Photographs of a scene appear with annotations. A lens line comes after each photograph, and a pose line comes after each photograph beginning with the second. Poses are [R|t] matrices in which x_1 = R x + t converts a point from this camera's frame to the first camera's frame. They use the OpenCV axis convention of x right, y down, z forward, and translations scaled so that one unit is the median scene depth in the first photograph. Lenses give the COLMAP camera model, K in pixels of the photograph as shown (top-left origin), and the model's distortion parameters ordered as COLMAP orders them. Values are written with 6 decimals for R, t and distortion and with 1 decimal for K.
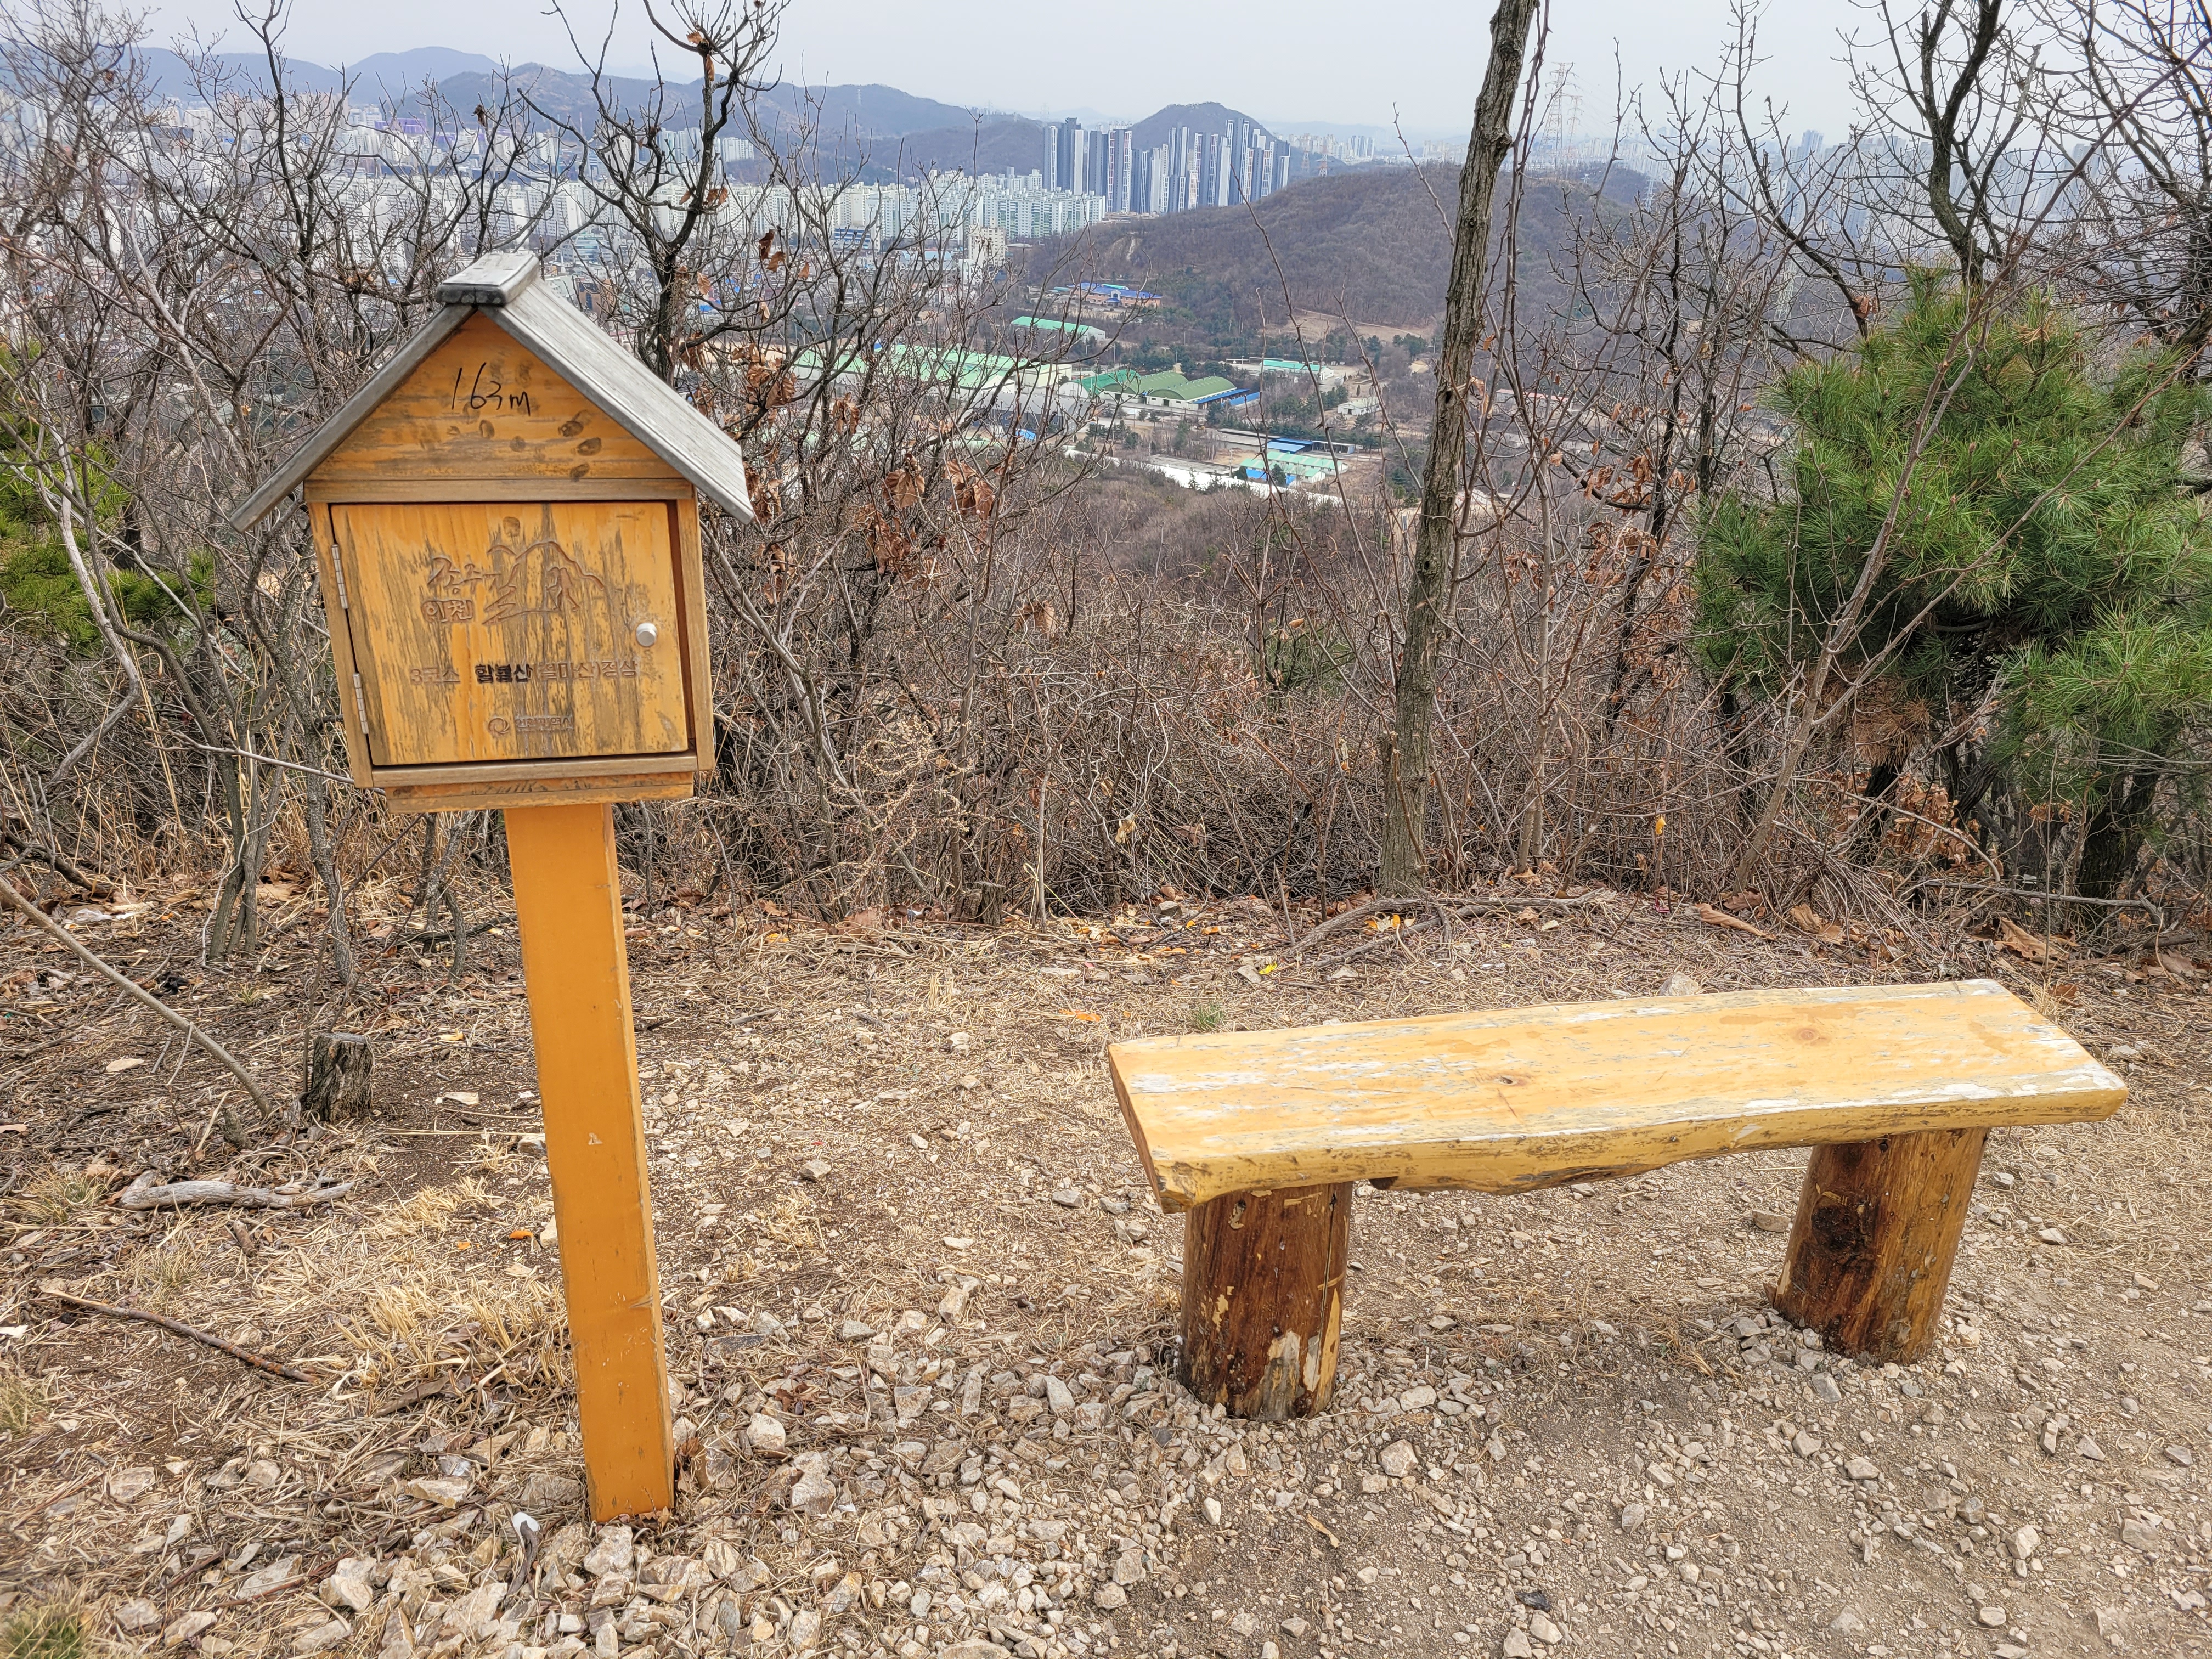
lens RADIAL K [[1678.5, 0, 1095.4], [0, 1678.5, 880.5], [0, 0, 1]] dist [0.055361, -0.023744]
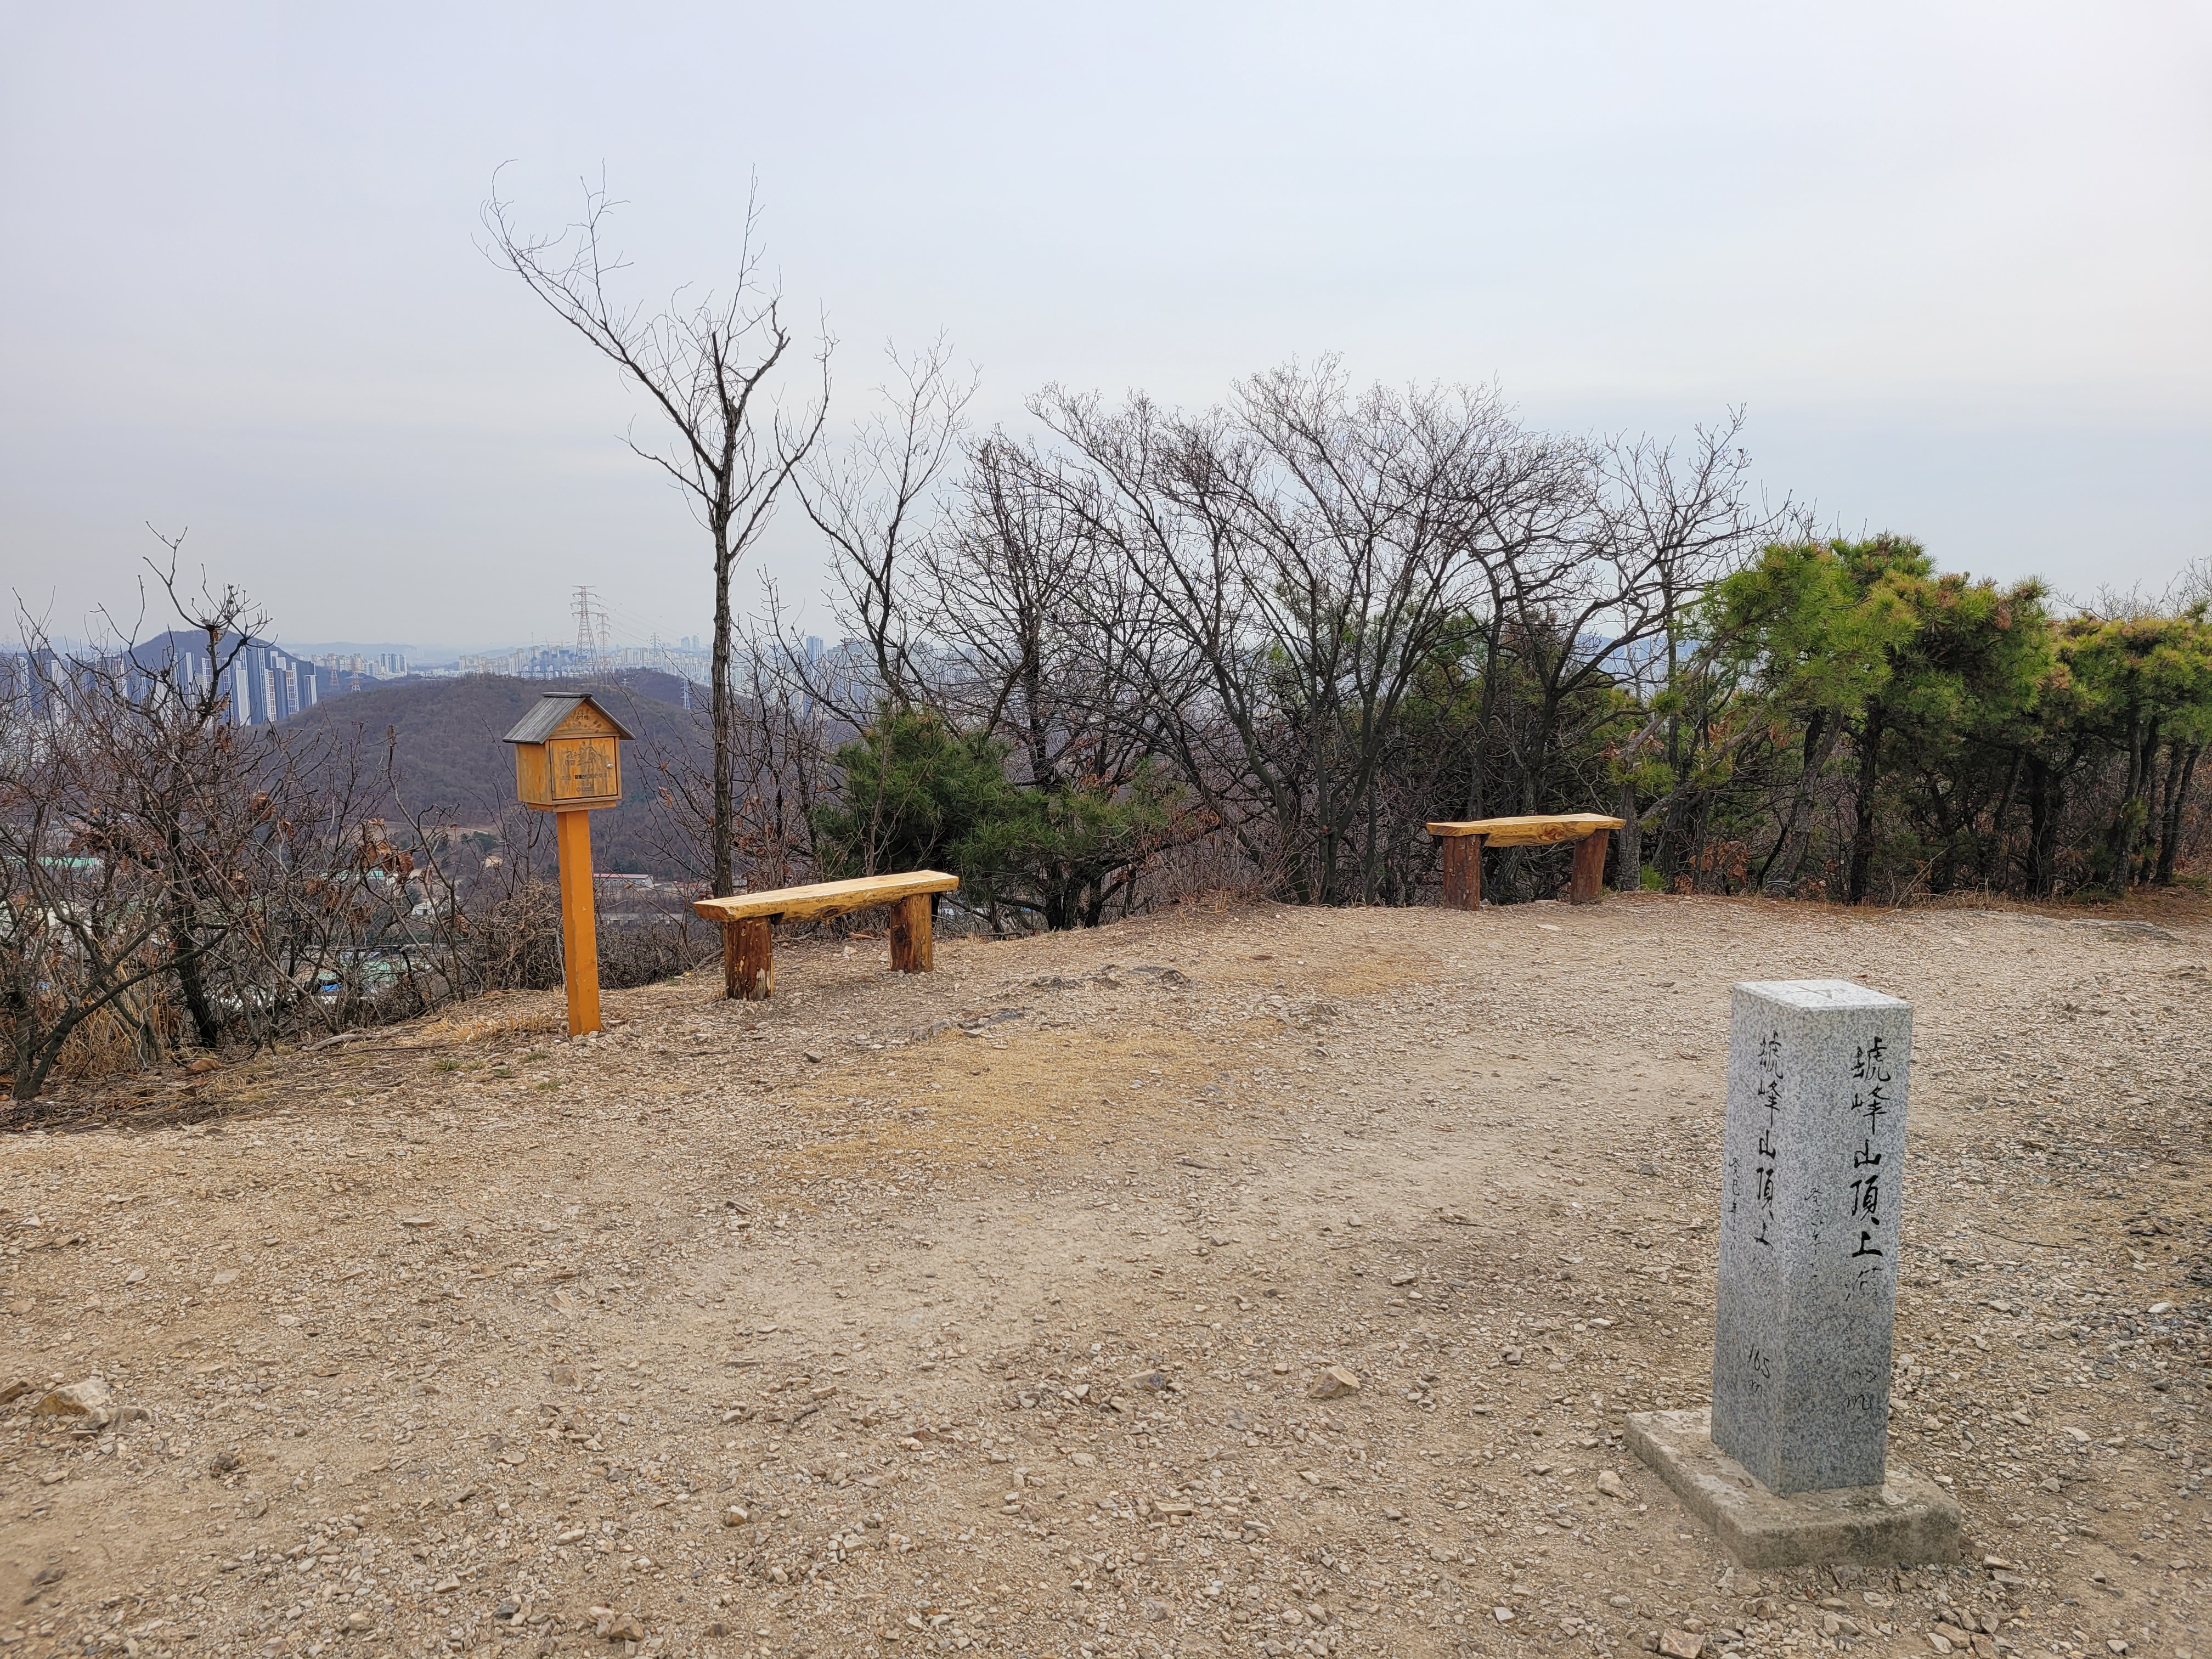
lens RADIAL K [[1678.5, 0, 1104.3], [0, 1678.5, 830.9], [0, 0, 1]] dist [0.055361, -0.023744]
pose [[0.858560, -0.099329, 0.503000, -0.454282], [0.244997, 0.941282, -0.232303, 0.444773], [-0.450390, 0.322679, 0.832482, -1.053420]]
